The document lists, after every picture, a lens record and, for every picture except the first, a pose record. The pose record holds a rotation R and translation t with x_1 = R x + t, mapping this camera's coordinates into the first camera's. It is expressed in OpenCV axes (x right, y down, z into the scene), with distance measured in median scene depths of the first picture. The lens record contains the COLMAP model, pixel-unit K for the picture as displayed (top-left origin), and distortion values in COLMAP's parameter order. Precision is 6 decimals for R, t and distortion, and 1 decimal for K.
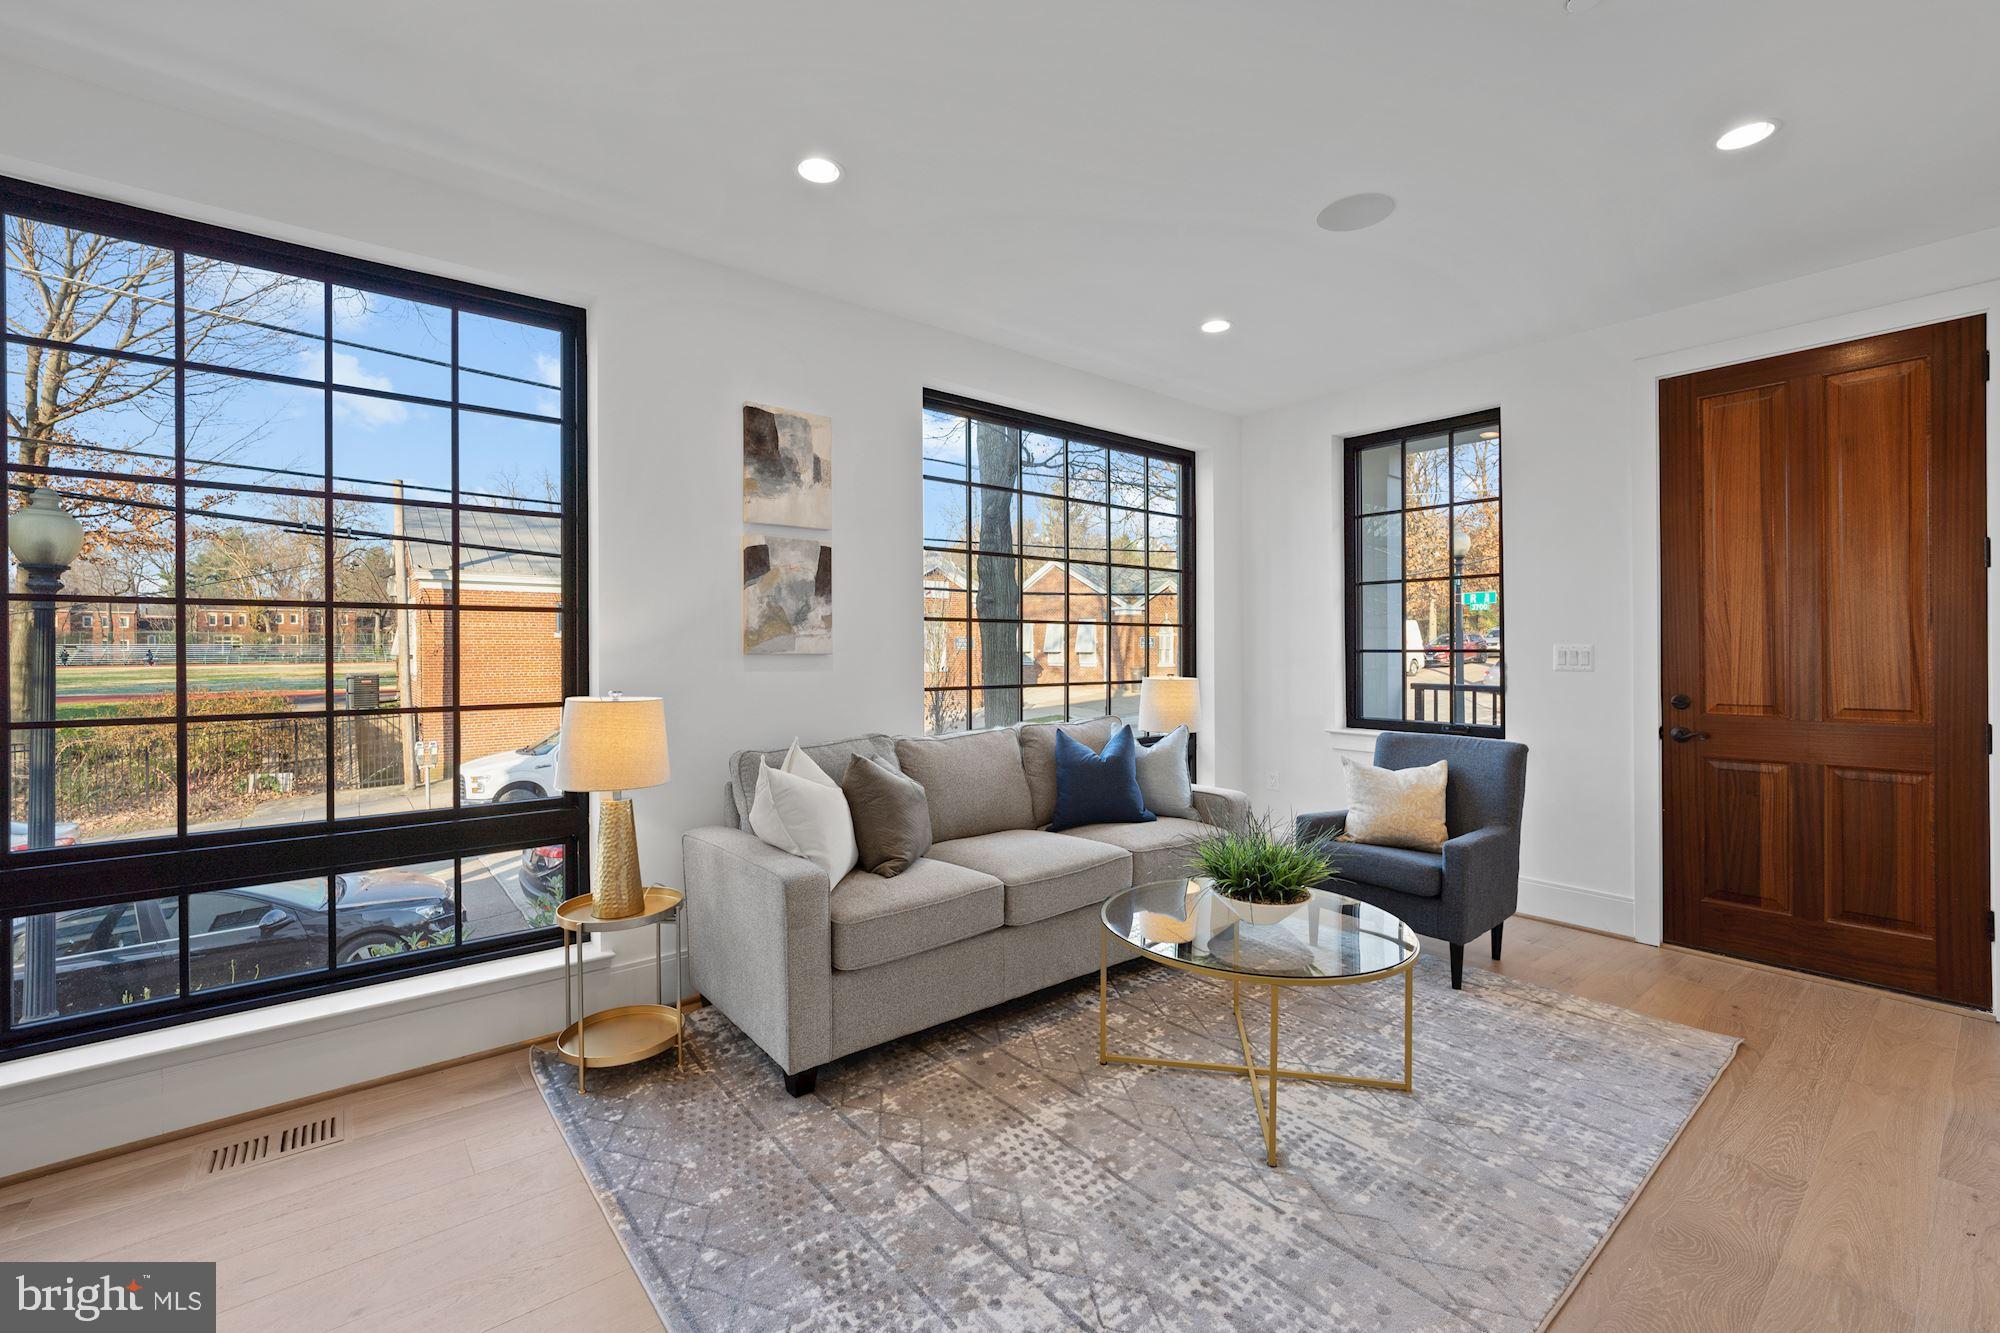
lens RADIAL K [[847.3, 0, 1000.0], [0, 847.3, 666.5], [0, 0, 1]] dist [-0.000304, -0.000123]
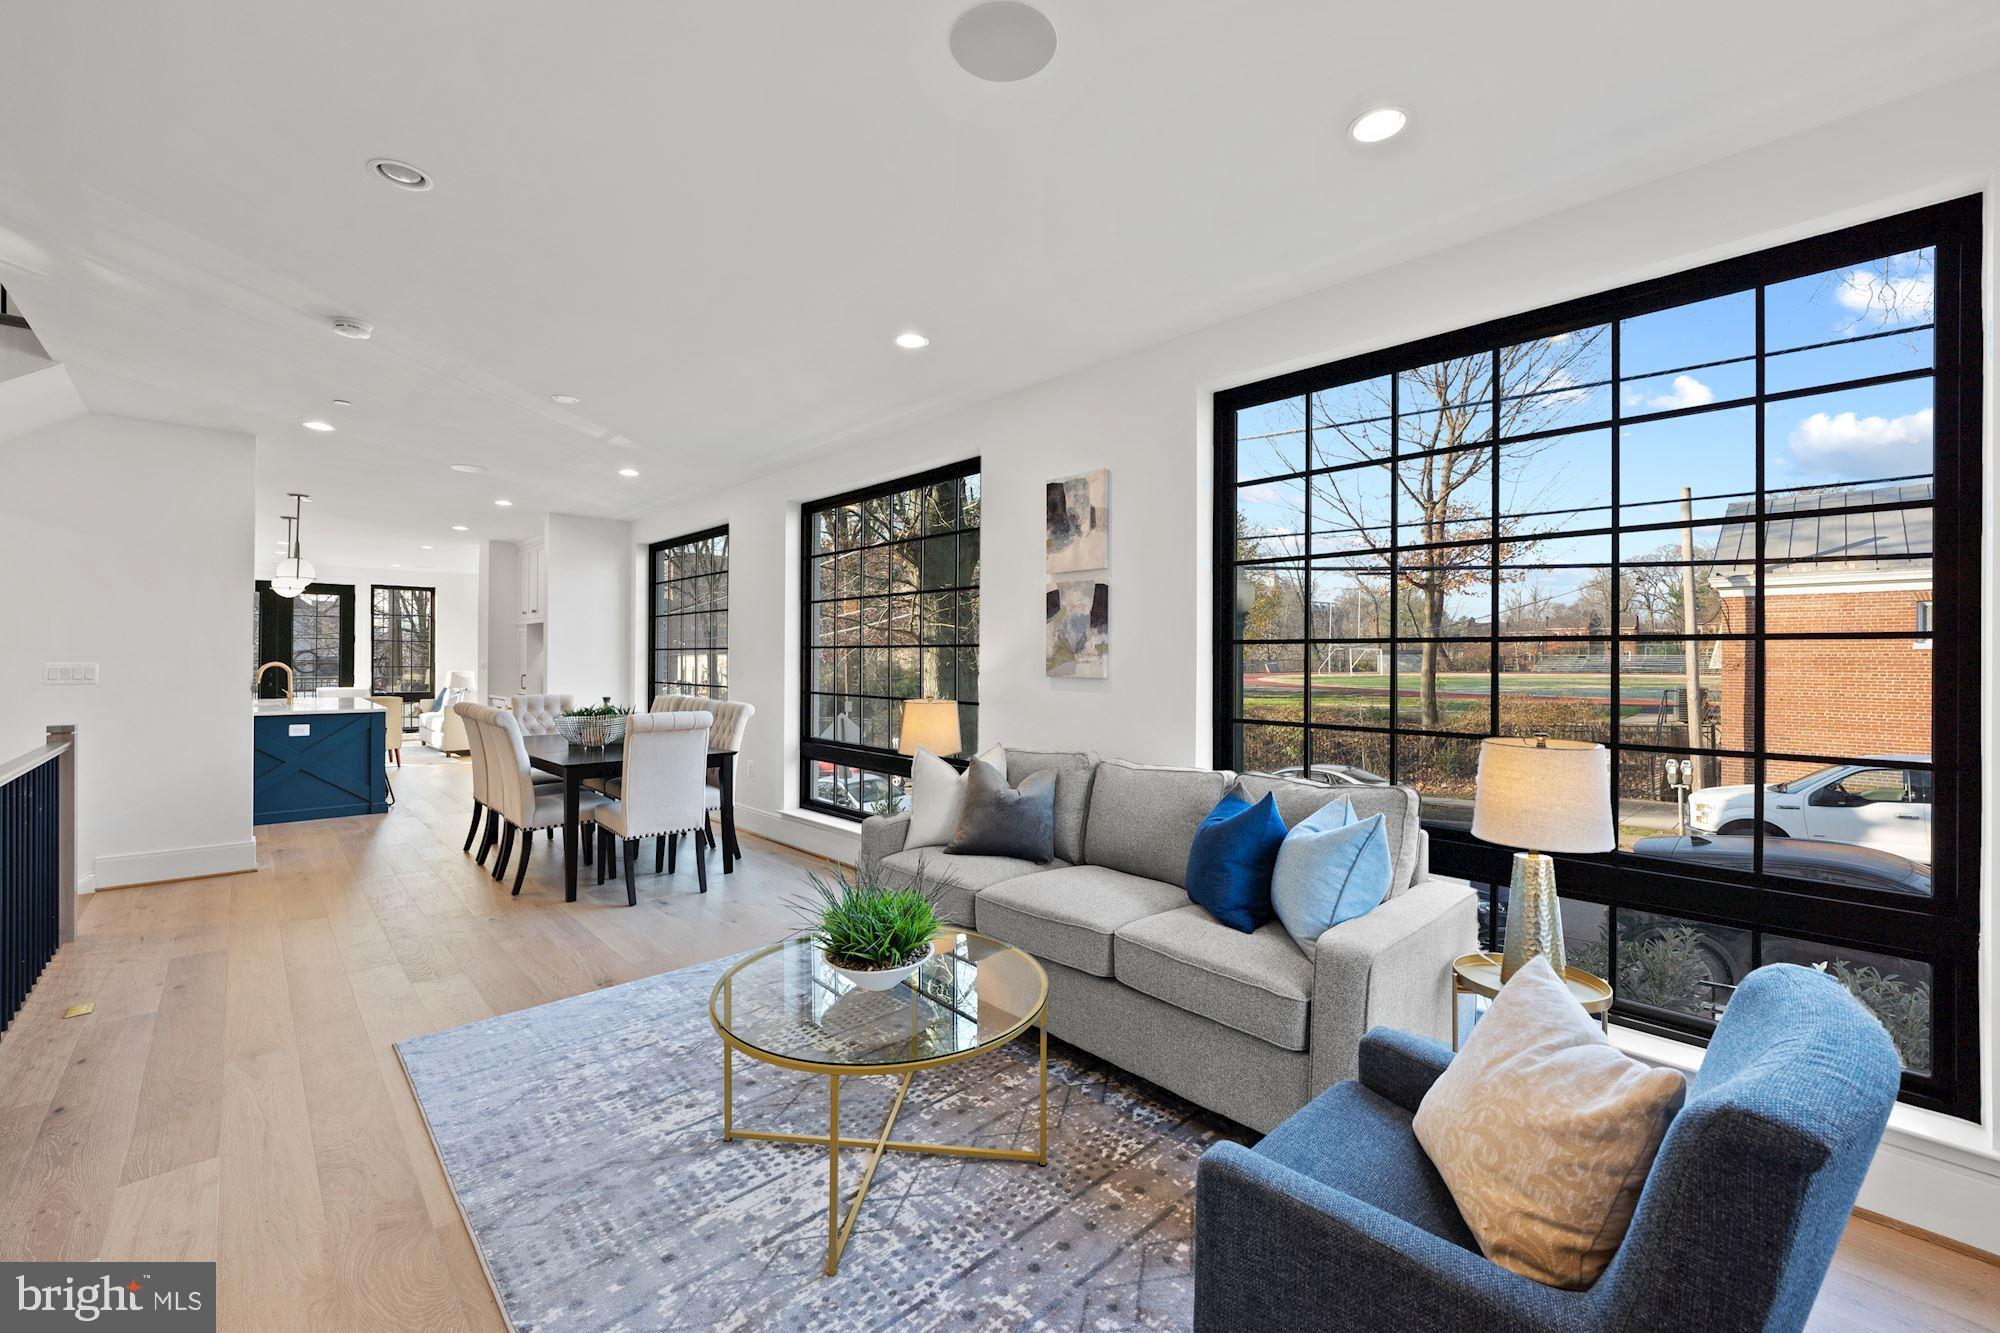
lens RADIAL K [[798.0, 0, 972.5], [0, 798.0, 662.3], [0, 0, 1]] dist [-0.021063, 0.000060]
pose [[0.061451, 0.007989, -0.998078, 0.870361], [-0.024622, 0.999676, 0.006486, -0.039171], [0.997806, 0.024176, 0.061628, 0.781445]]
